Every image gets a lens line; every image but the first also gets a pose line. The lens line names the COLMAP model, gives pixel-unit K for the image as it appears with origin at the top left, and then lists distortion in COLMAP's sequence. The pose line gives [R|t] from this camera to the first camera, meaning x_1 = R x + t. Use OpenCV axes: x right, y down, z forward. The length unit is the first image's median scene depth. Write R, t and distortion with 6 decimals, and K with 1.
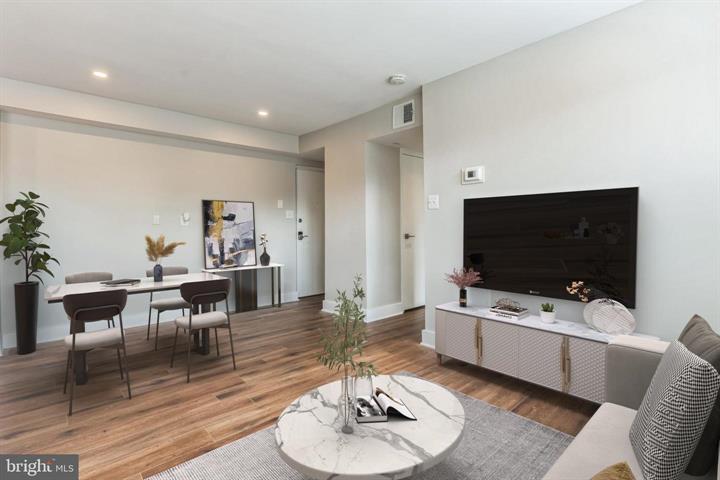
lens RADIAL K [[340.2, 0, 363.1], [0, 340.2, 235.9], [0, 0, 1]] dist [0.000859, 0.000271]
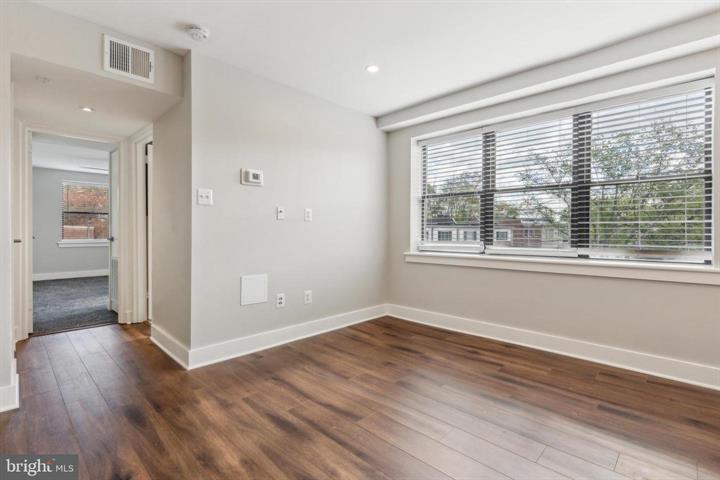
lens RADIAL K [[340.2, 0, 363.1], [0, 340.2, 235.9], [0, 0, 1]] dist [0.000859, 0.000271]
pose [[-0.068854, -0.004083, 0.997618, -0.751116], [0.013612, 0.999895, 0.005032, 0.003094], [-0.997534, 0.013926, -0.068791, 0.722974]]
